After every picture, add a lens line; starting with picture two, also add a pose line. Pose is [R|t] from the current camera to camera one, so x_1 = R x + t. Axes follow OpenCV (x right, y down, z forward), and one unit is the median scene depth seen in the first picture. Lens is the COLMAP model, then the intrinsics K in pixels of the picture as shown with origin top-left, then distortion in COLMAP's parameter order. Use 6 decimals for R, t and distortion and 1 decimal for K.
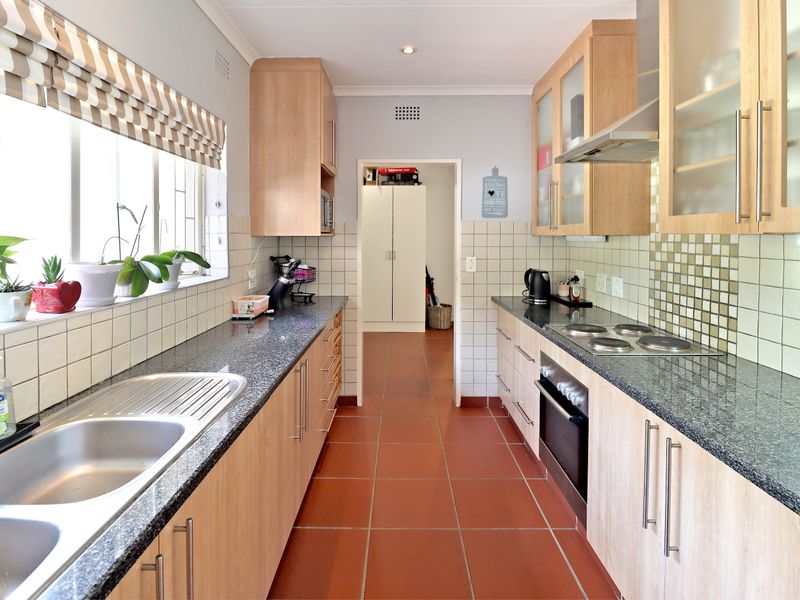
lens RADIAL K [[424.5, 0, 395.5], [0, 424.5, 257.5], [0, 0, 1]] dist [-0.004278, -0.002781]
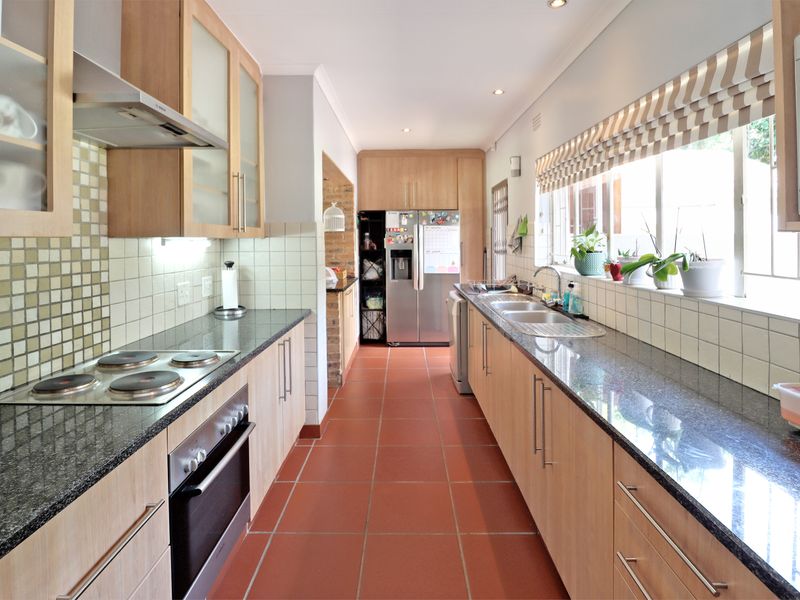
lens RADIAL K [[424.5, 0, 395.5], [0, 424.5, 257.5], [0, 0, 1]] dist [-0.004278, -0.002781]
pose [[-0.999269, 0.007834, 0.037424, 0.031118], [0.011318, 0.995528, 0.093787, -0.068671], [-0.036522, 0.094142, -0.994889, 1.437878]]
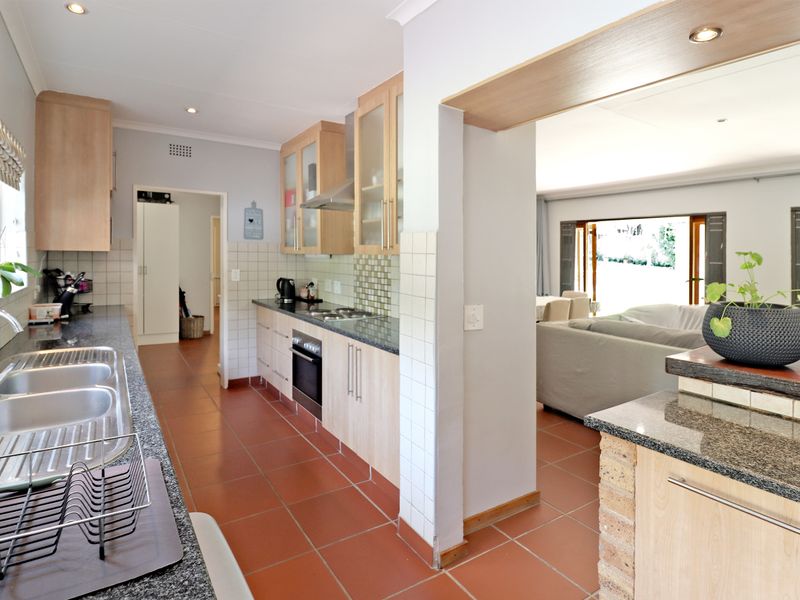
lens RADIAL K [[437.5, 0, 381.5], [0, 437.5, 277.9], [0, 0, 1]] dist [0.001288, -0.000273]
pose [[0.840044, -0.014178, 0.542333, -0.233971], [0.011203, 0.999899, 0.008787, 0.023672], [-0.542403, -0.001305, 0.840118, -0.486039]]
